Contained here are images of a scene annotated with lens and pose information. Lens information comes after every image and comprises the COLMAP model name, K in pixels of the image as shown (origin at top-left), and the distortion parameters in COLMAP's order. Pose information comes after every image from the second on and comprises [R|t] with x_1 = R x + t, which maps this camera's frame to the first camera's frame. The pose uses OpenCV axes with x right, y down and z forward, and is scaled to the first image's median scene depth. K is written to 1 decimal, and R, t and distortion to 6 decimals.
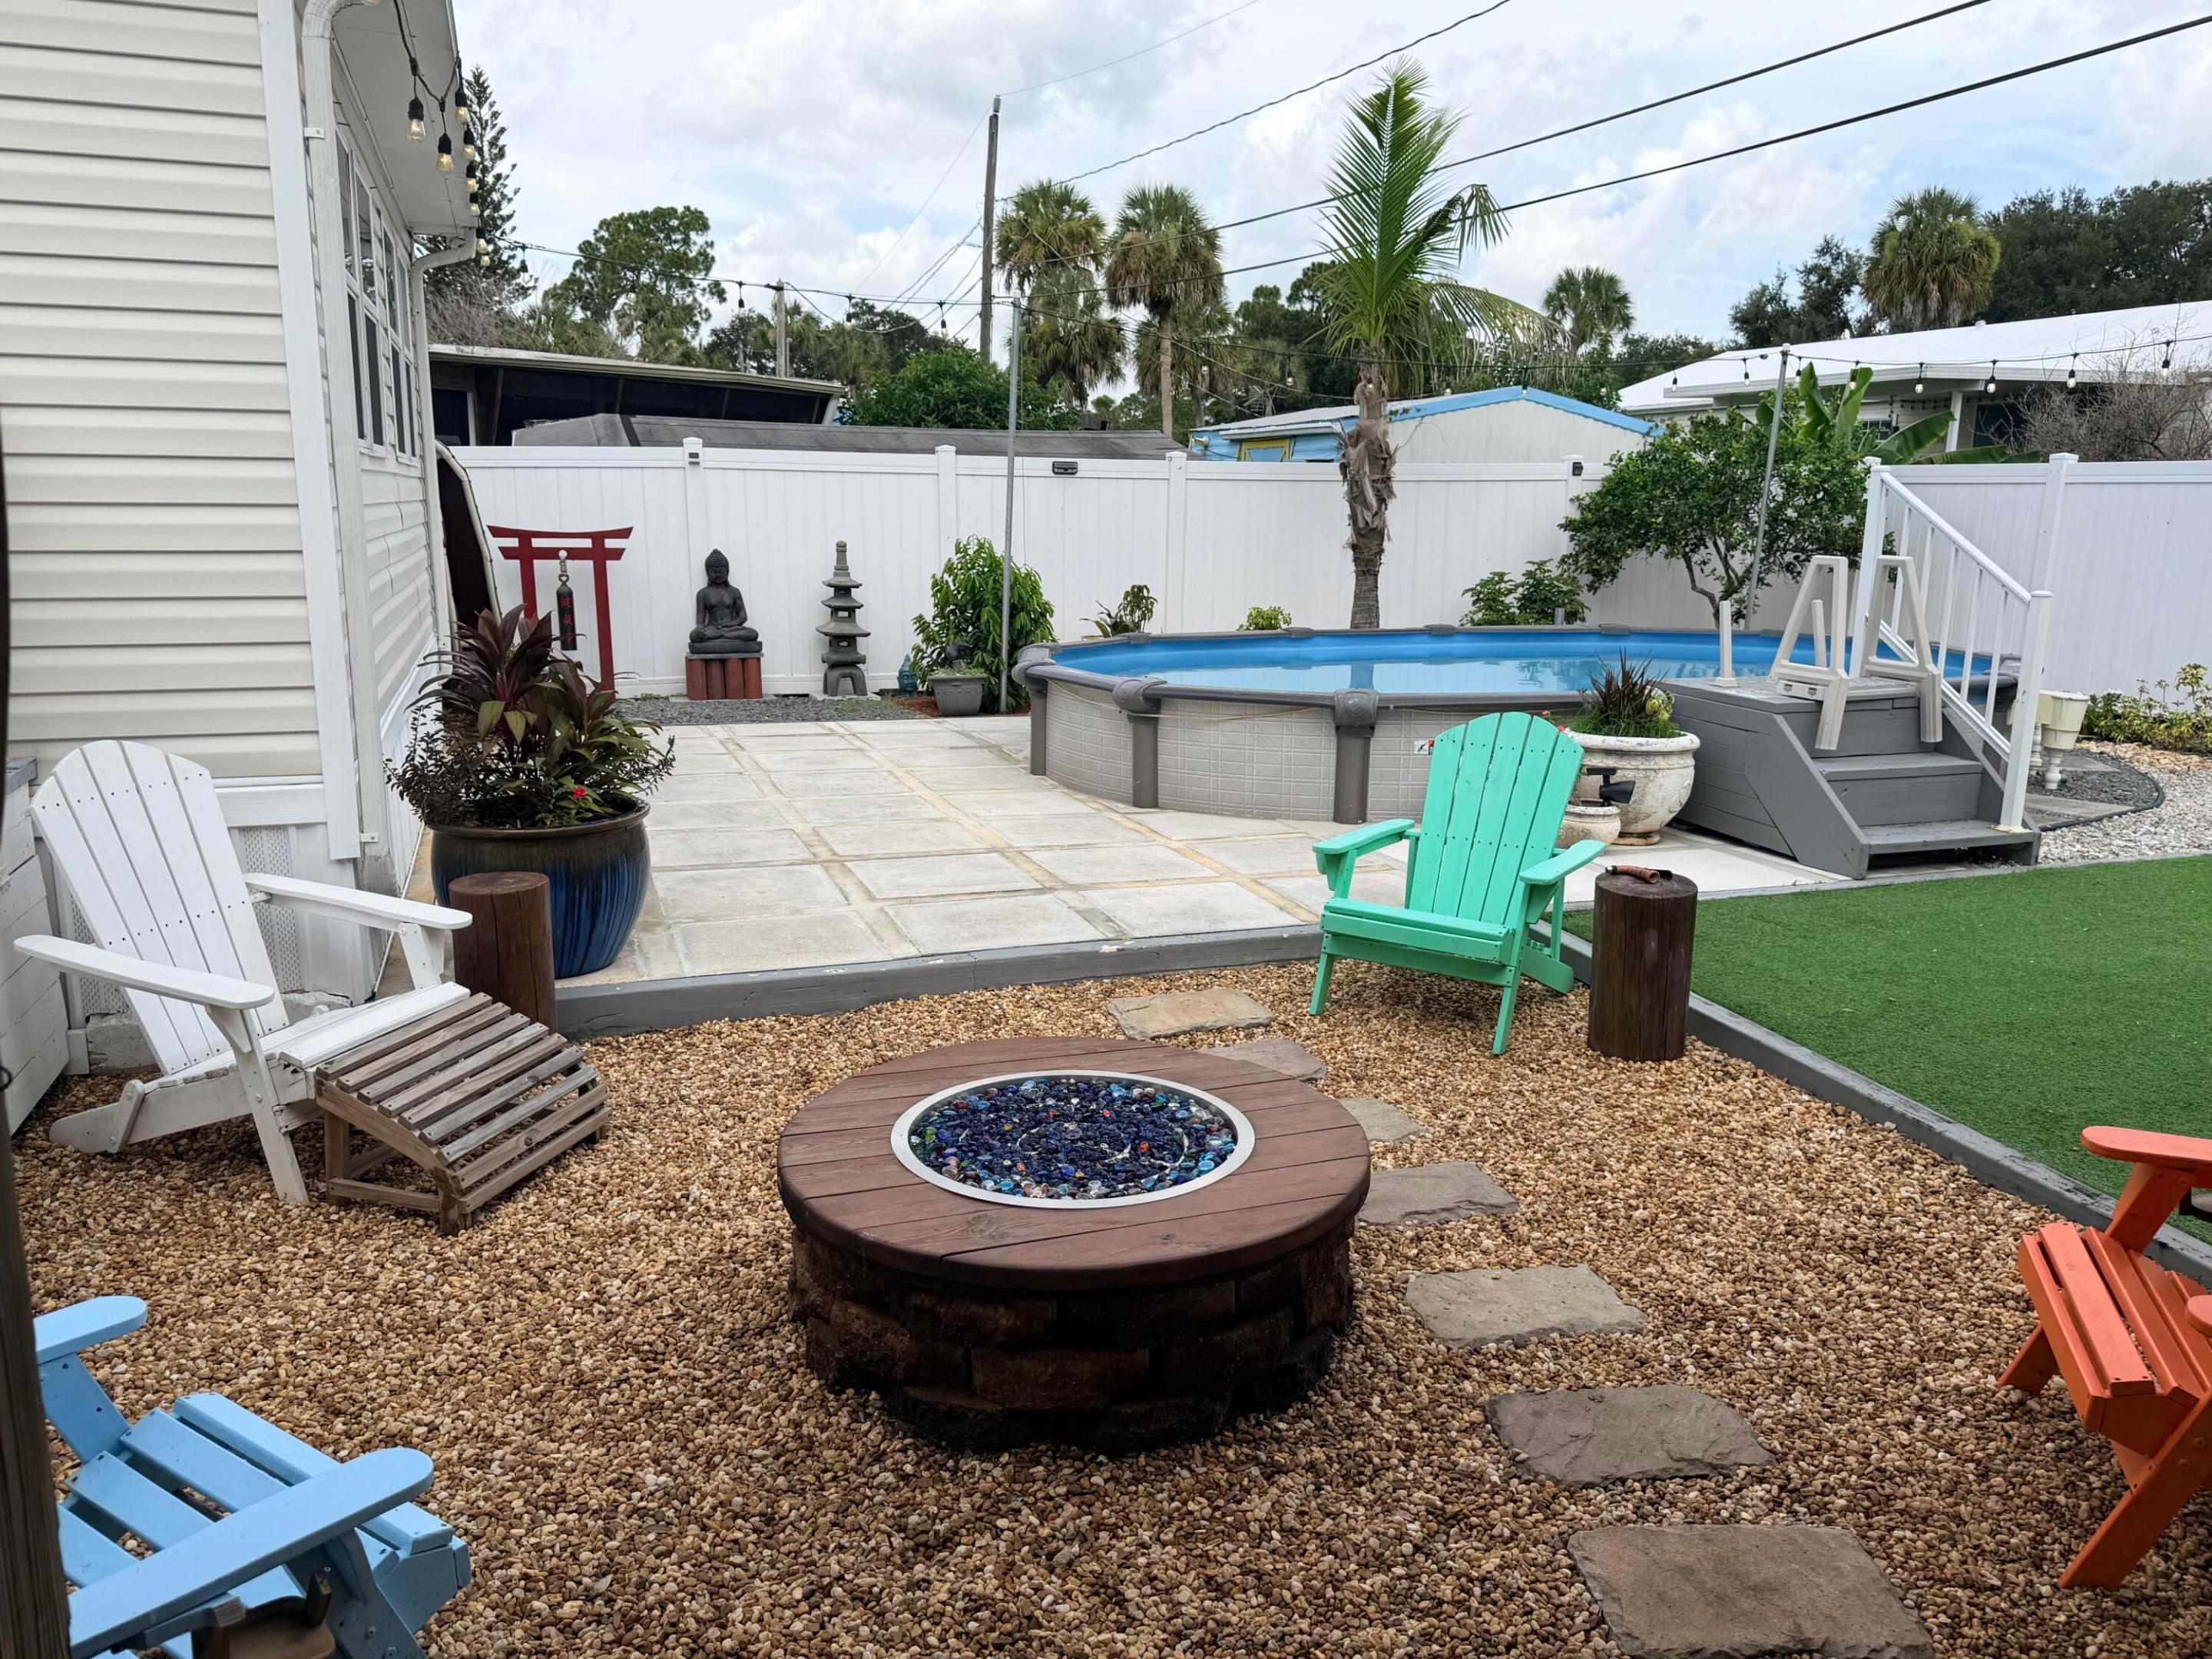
lens RADIAL K [[1636.3, 0, 1100.7], [0, 1636.3, 829.1], [0, 0, 1]] dist [0.072748, -0.001590]
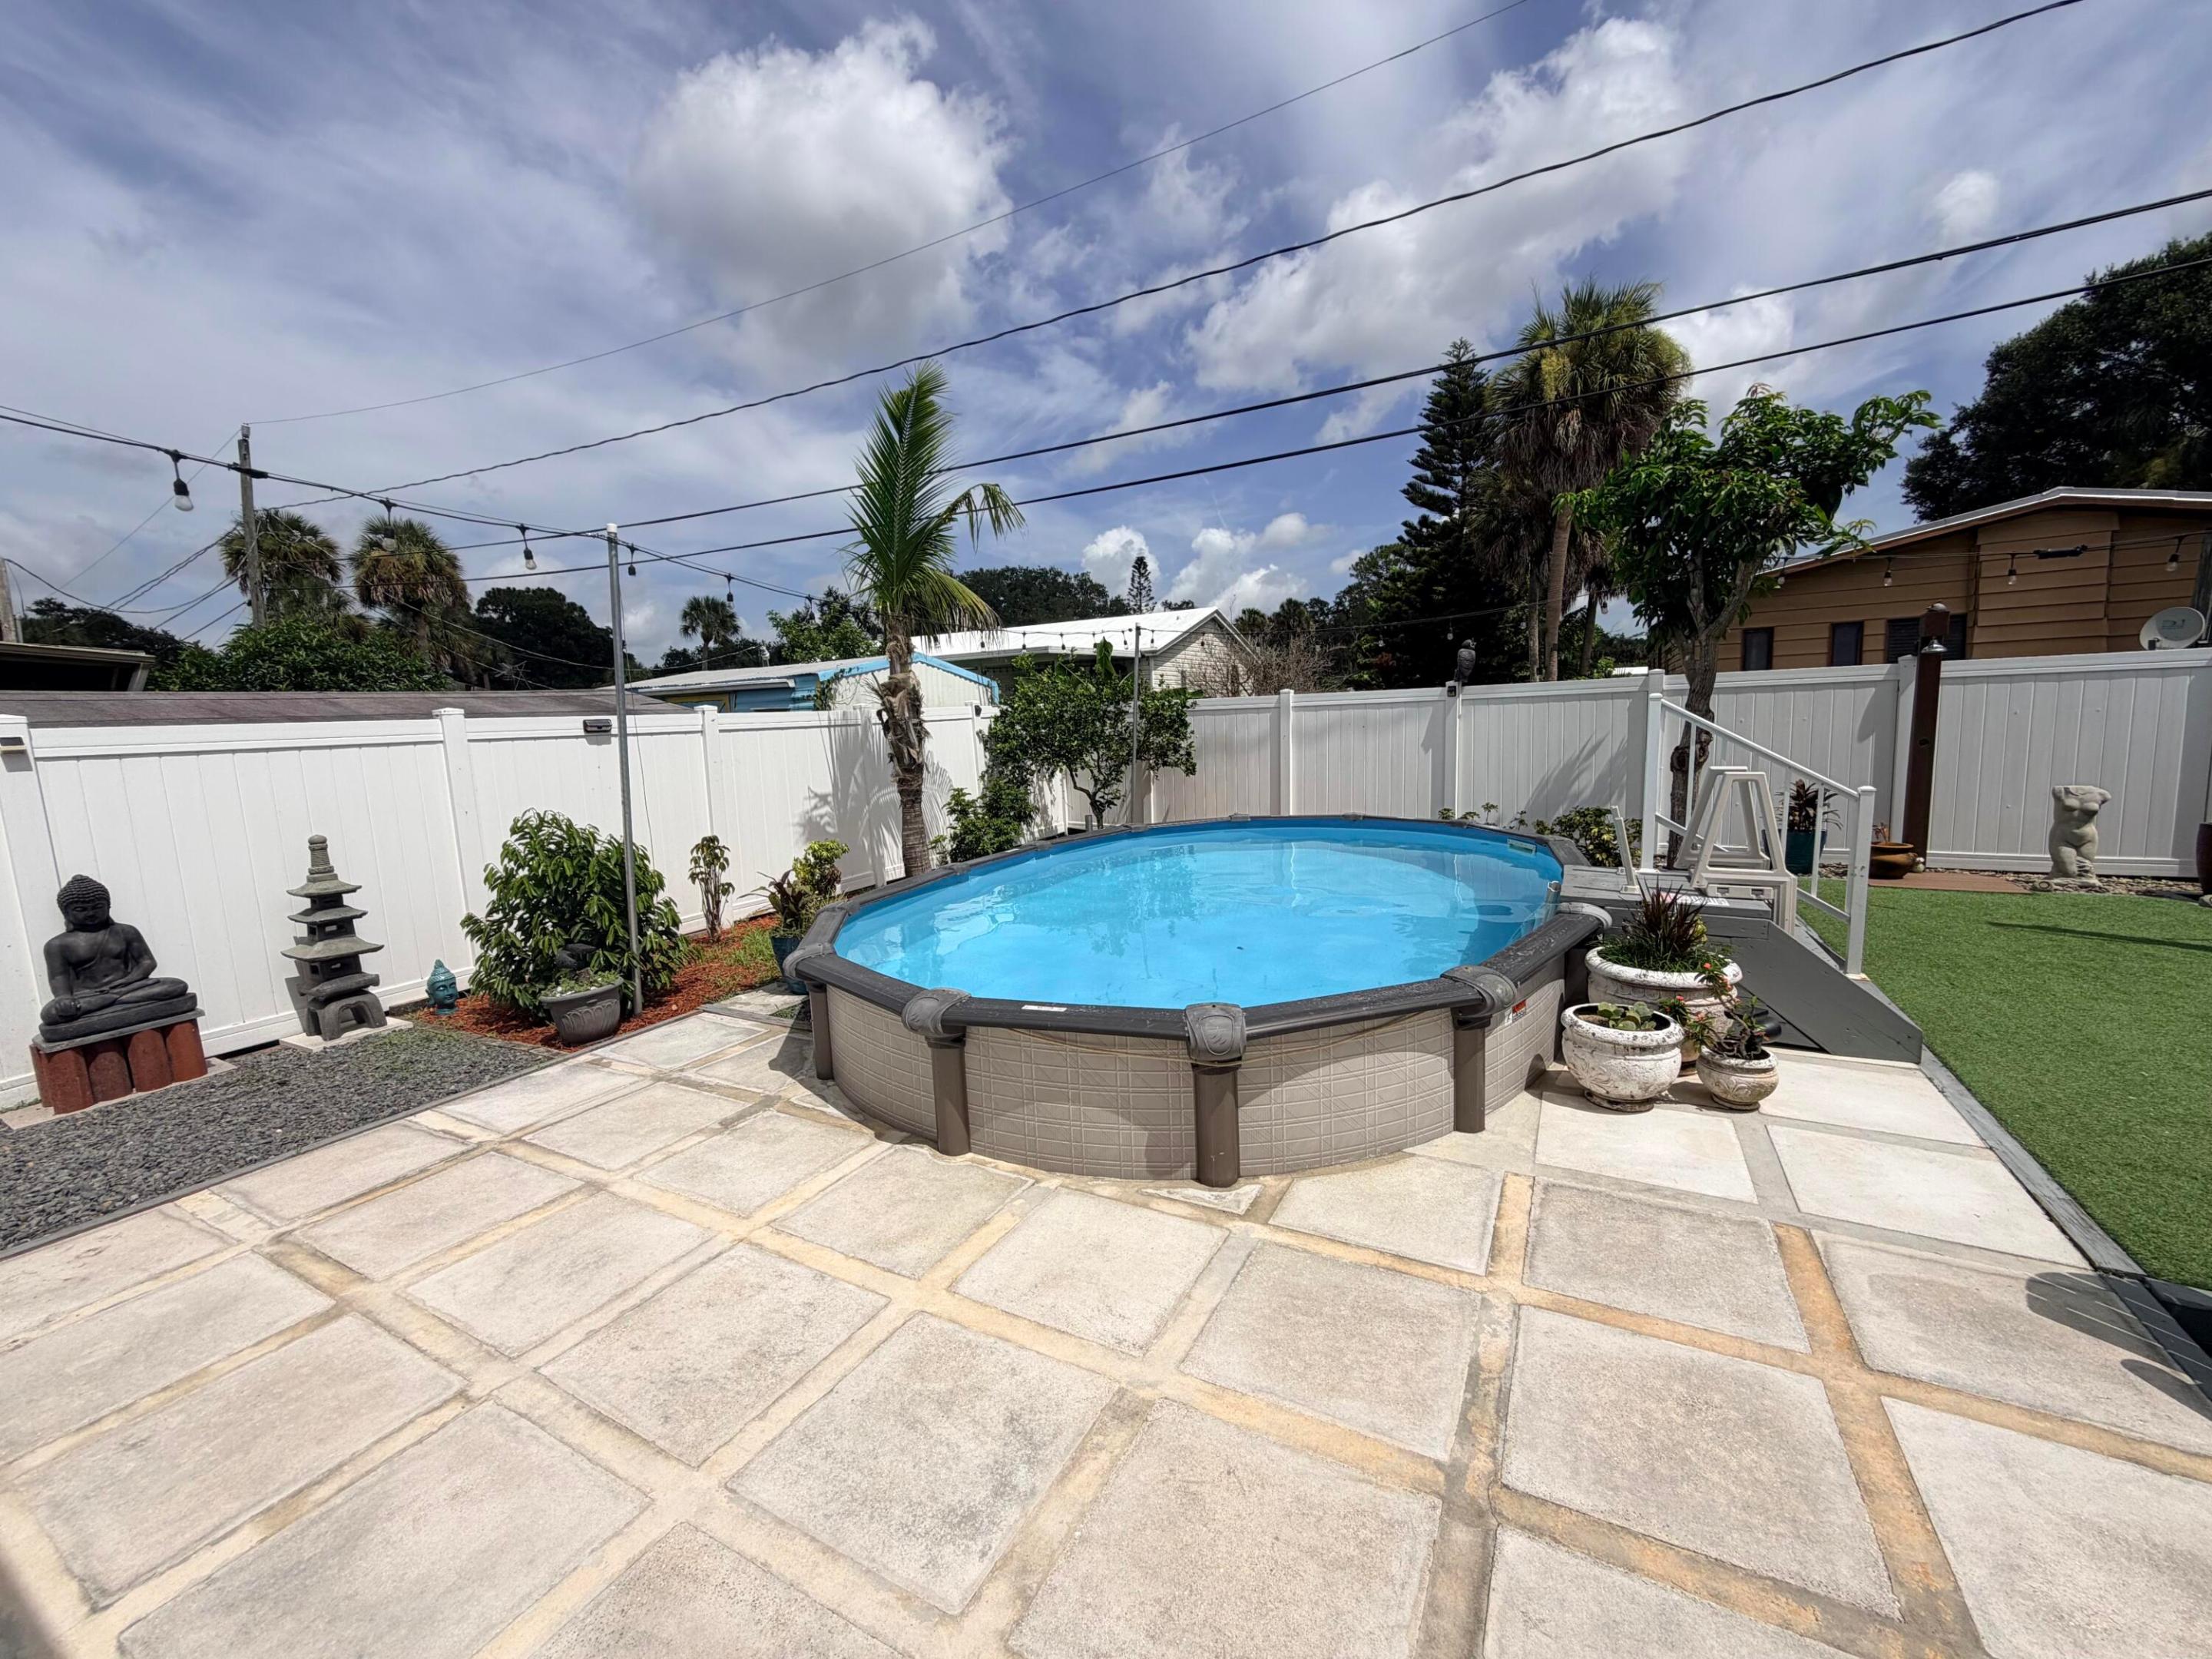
lens RADIAL K [[874.4, 0, 1107.8], [0, 874.4, 836.7], [0, 0, 1]] dist [-0.010217, -0.000504]
pose [[0.737223, -0.134377, 0.662152, -0.151561], [0.179935, 0.983678, -0.000707, -0.108063], [-0.651250, 0.119666, 0.749369, 0.457949]]
